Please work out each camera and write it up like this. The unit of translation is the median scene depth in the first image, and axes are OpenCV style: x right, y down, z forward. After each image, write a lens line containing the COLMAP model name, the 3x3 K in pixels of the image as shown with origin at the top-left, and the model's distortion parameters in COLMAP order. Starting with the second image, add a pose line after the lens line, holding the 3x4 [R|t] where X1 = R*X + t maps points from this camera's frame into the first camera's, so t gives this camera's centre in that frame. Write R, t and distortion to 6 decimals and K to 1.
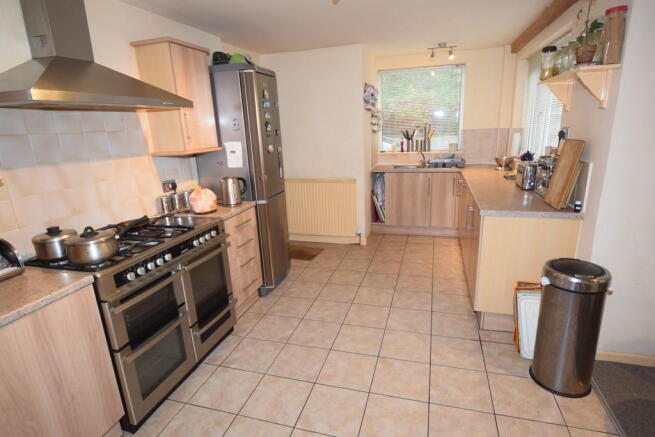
lens RADIAL K [[347.2, 0, 330.2], [0, 347.2, 219.0], [0, 0, 1]] dist [-0.016007, 0.001017]
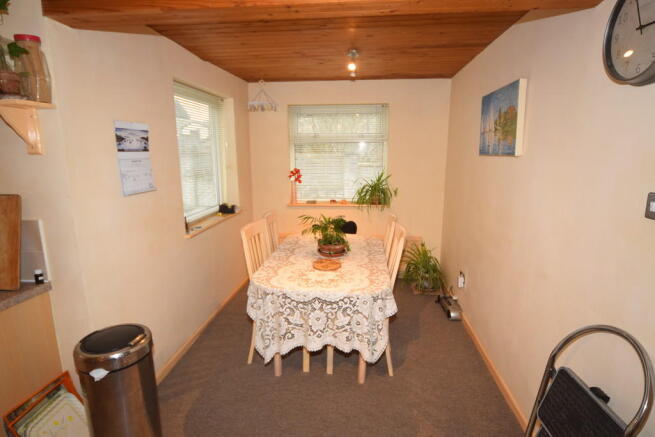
lens RADIAL K [[347.2, 0, 330.2], [0, 347.2, 219.0], [0, 0, 1]] dist [-0.016007, 0.001017]
pose [[-0.189093, -0.145182, 0.971167, -0.102197], [0.273212, 0.942179, 0.194044, -0.096264], [-0.943186, 0.302027, -0.138494, 0.335622]]
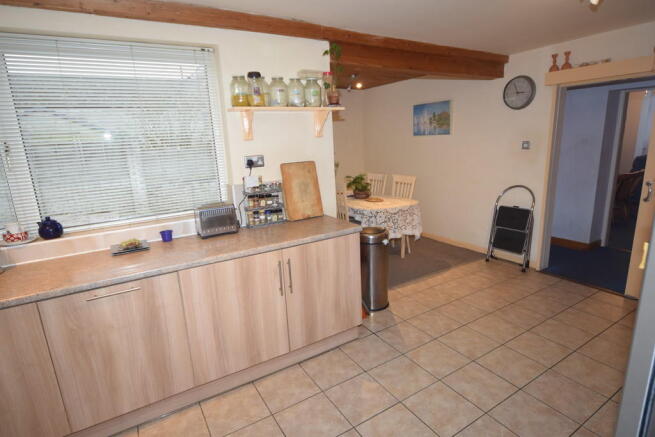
lens RADIAL K [[347.2, 0, 330.2], [0, 347.2, 219.0], [0, 0, 1]] dist [-0.016007, 0.001017]
pose [[-0.737123, -0.081484, 0.670828, -0.158681], [0.248654, 0.890350, 0.381376, -0.373448], [-0.628348, 0.447925, -0.636037, 1.368084]]
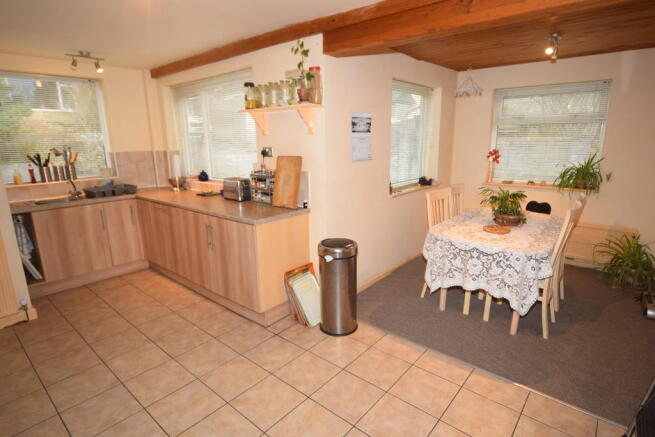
lens RADIAL K [[347.2, 0, 330.2], [0, 347.2, 219.0], [0, 0, 1]] dist [-0.016007, 0.001017]
pose [[0.404371, -0.171744, 0.898325, -0.364389], [0.237480, 0.968239, 0.078211, -0.046689], [-0.883226, 0.181708, 0.432313, 0.245532]]
